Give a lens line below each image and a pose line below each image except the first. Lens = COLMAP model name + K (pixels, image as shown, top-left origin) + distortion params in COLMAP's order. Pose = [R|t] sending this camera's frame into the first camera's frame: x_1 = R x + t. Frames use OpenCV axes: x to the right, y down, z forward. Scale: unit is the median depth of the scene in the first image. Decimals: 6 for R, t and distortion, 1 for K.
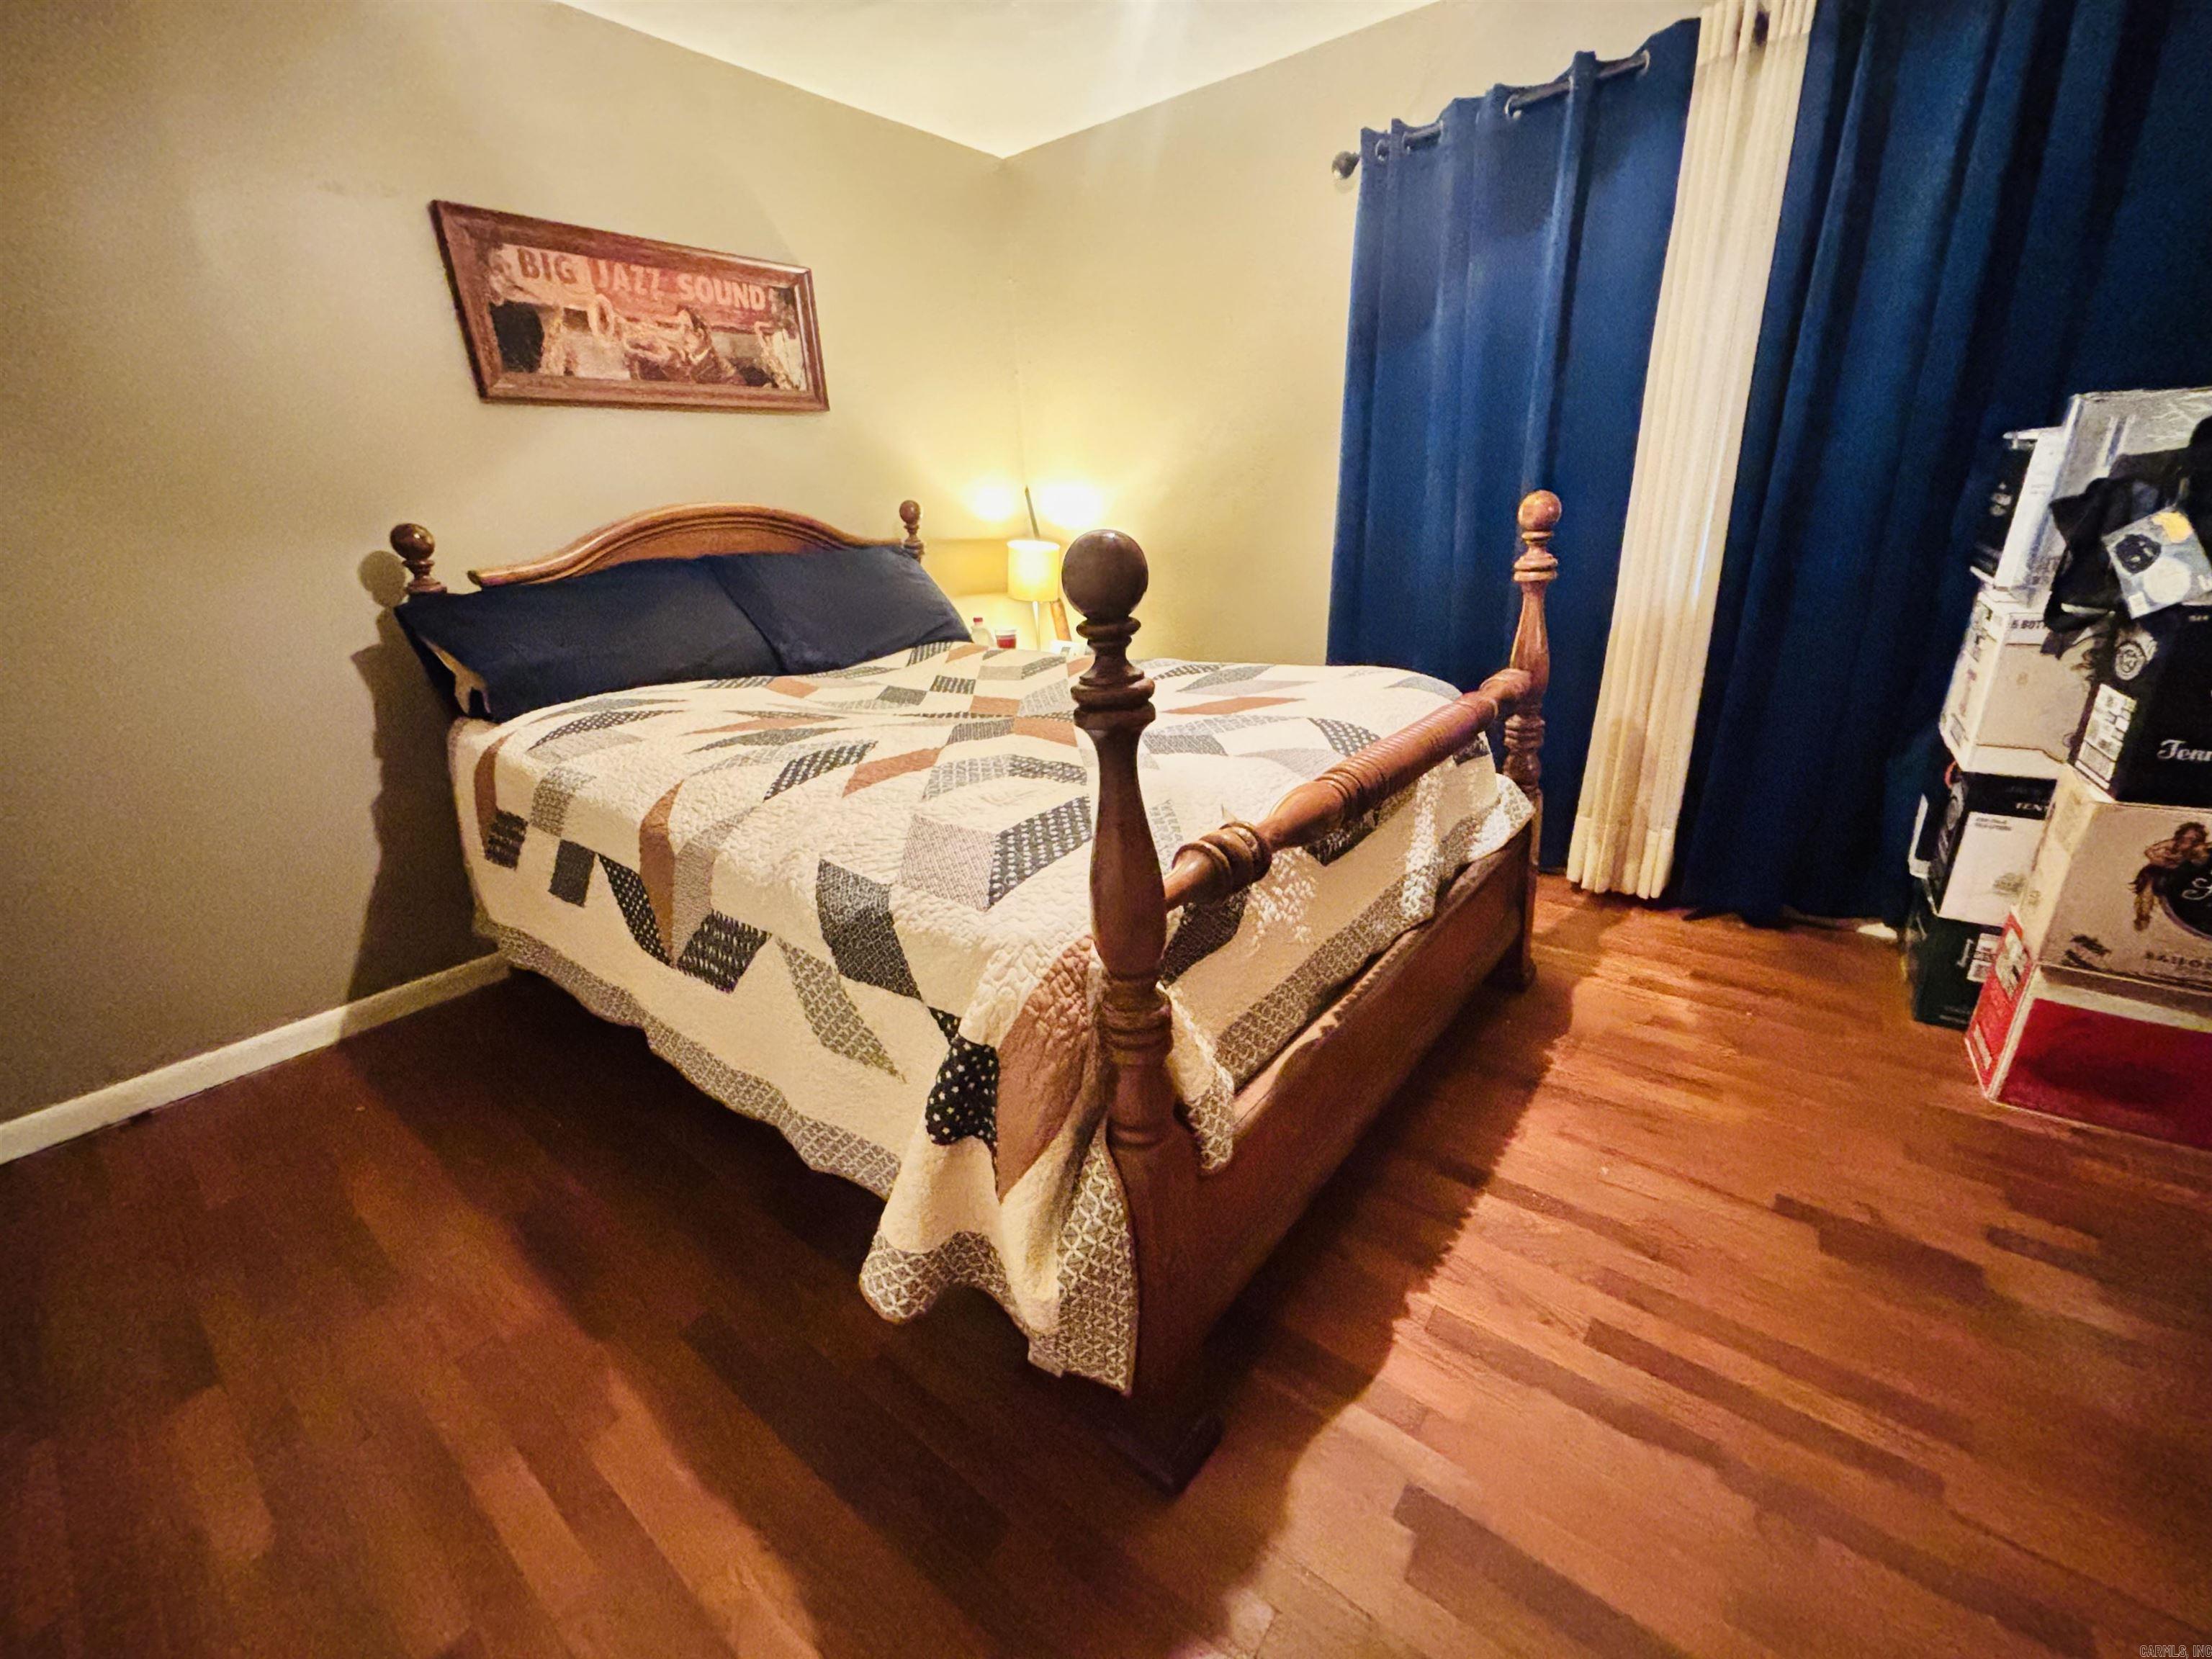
lens RADIAL K [[894.9, 0, 1110.0], [0, 894.9, 831.8], [0, 0, 1]] dist [0.000751, -0.000014]
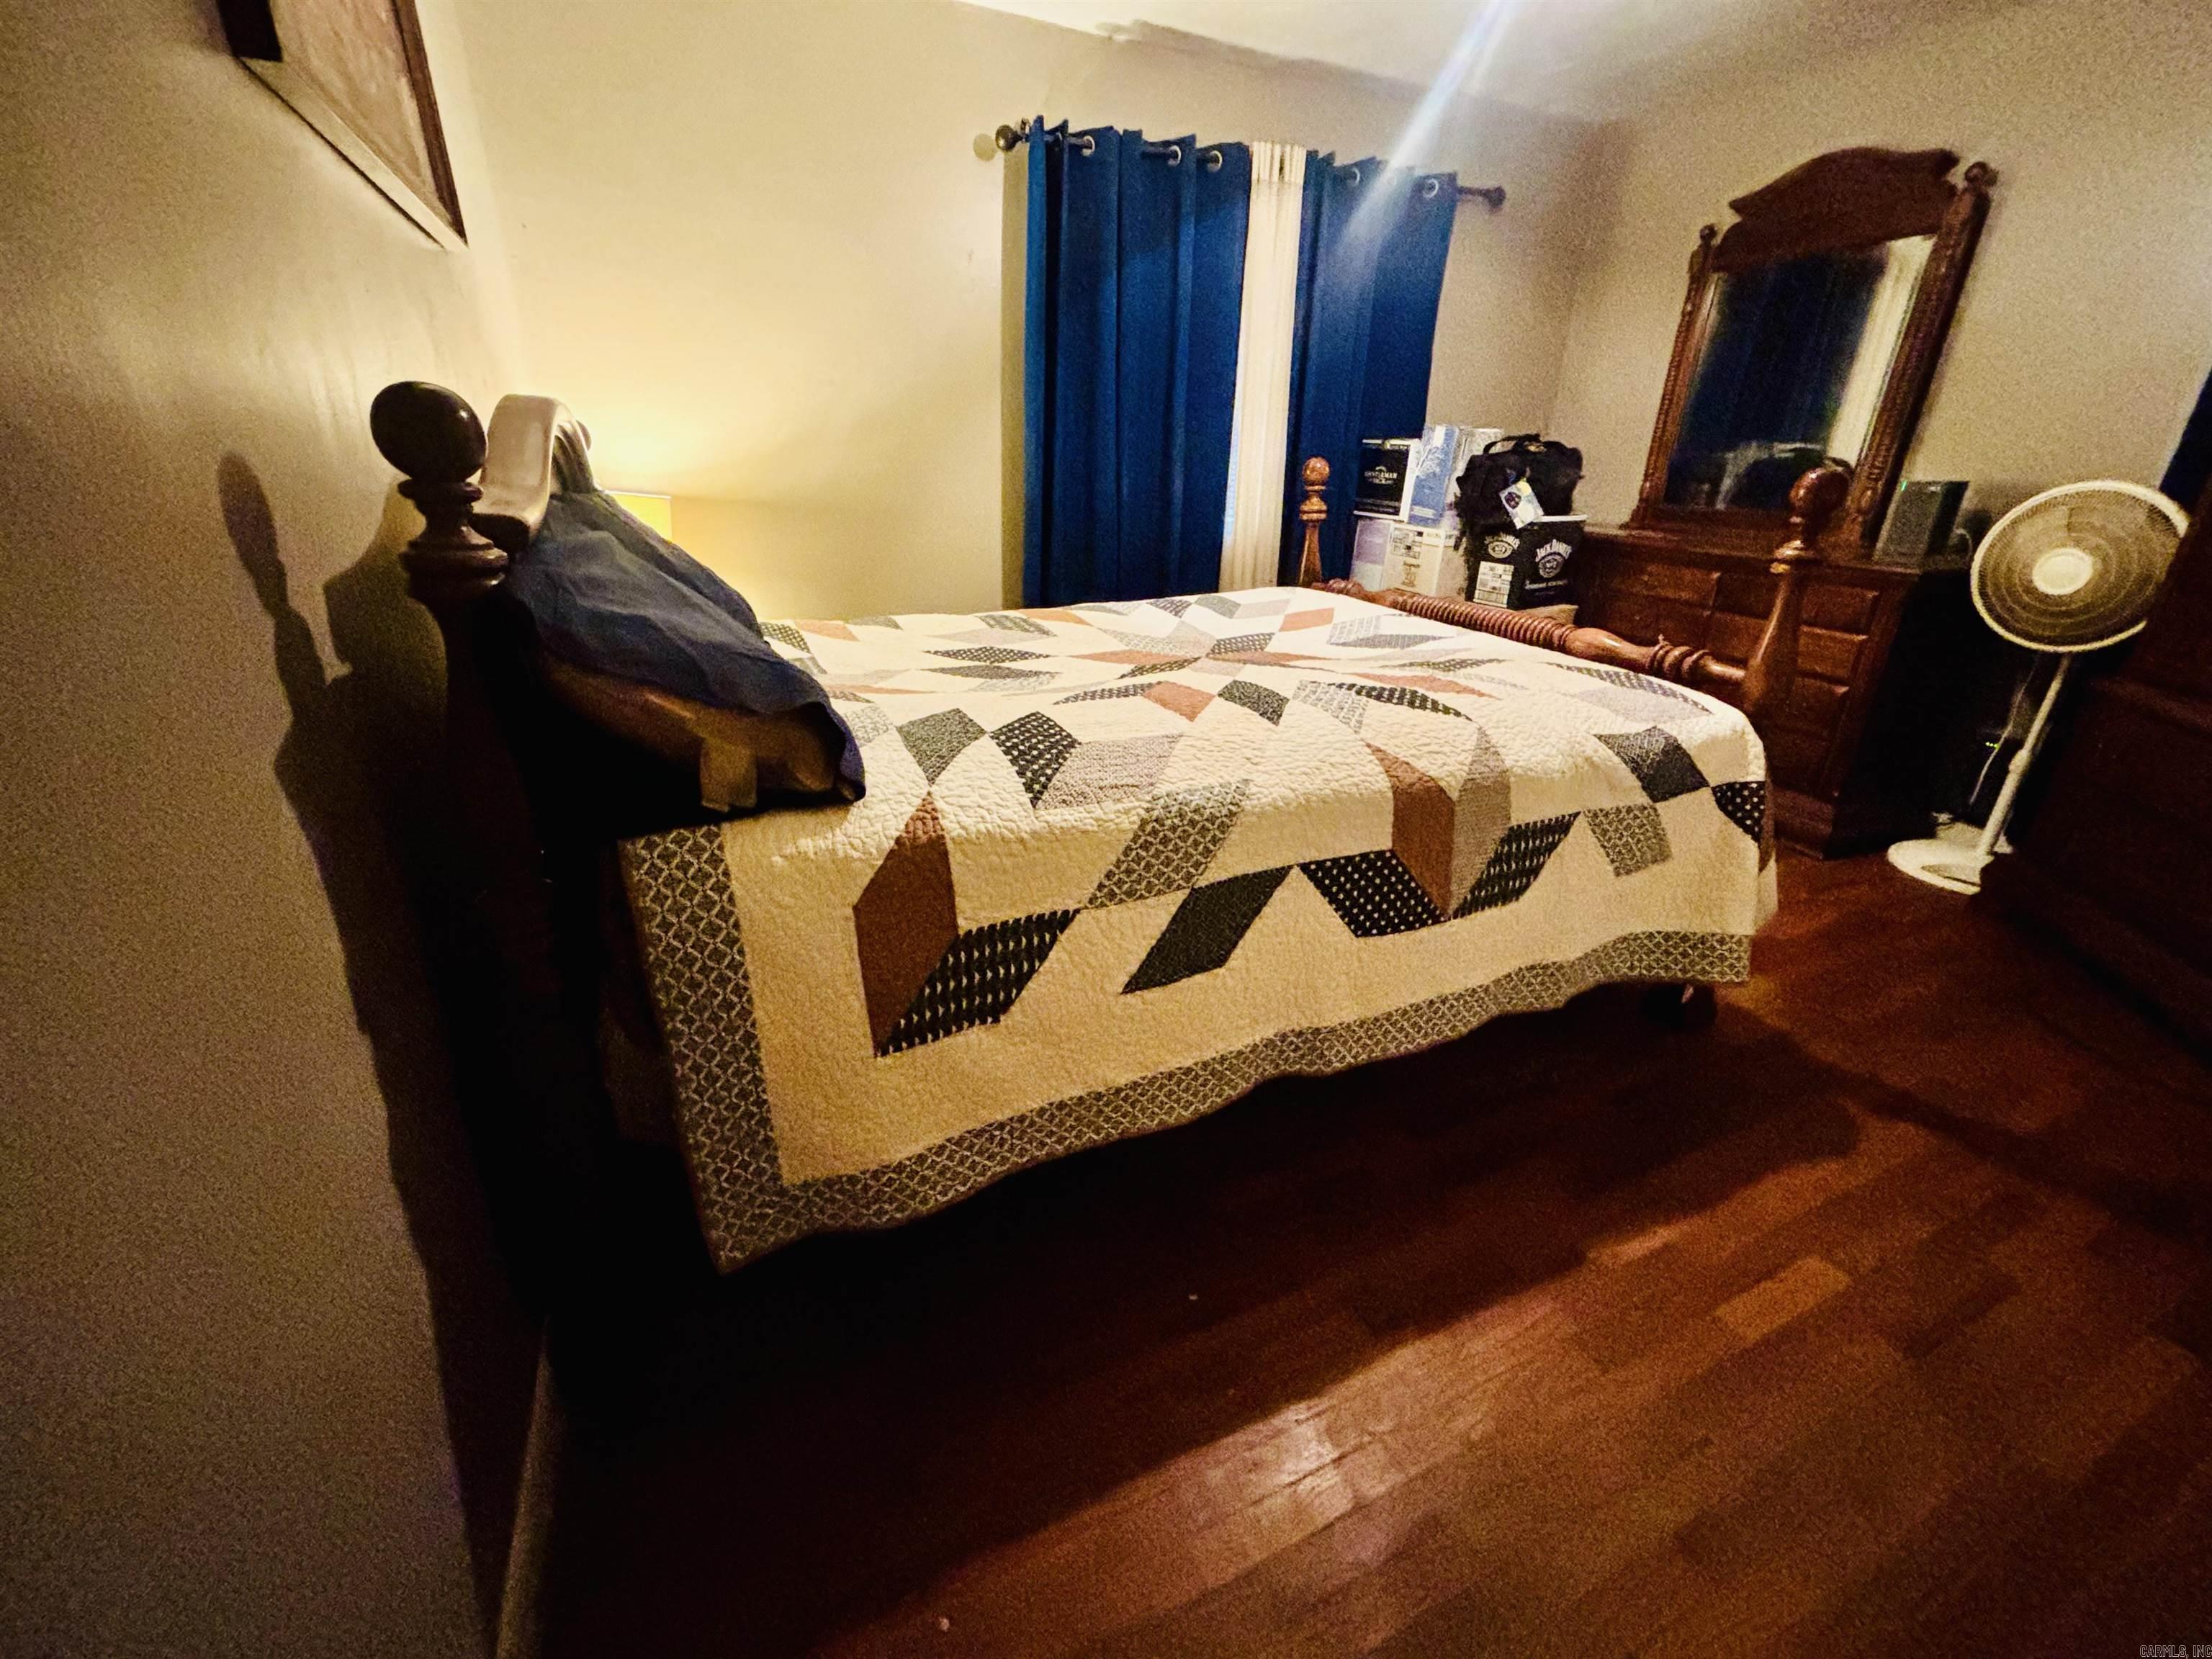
lens RADIAL K [[894.9, 0, 1106.7], [0, 894.9, 829.9], [0, 0, 1]] dist [0.000751, -0.000014]
pose [[0.451694, -0.294959, 0.842005, -1.248217], [0.274544, 0.943926, 0.183384, -0.186351], [-0.848881, 0.148334, 0.507345, 0.712241]]
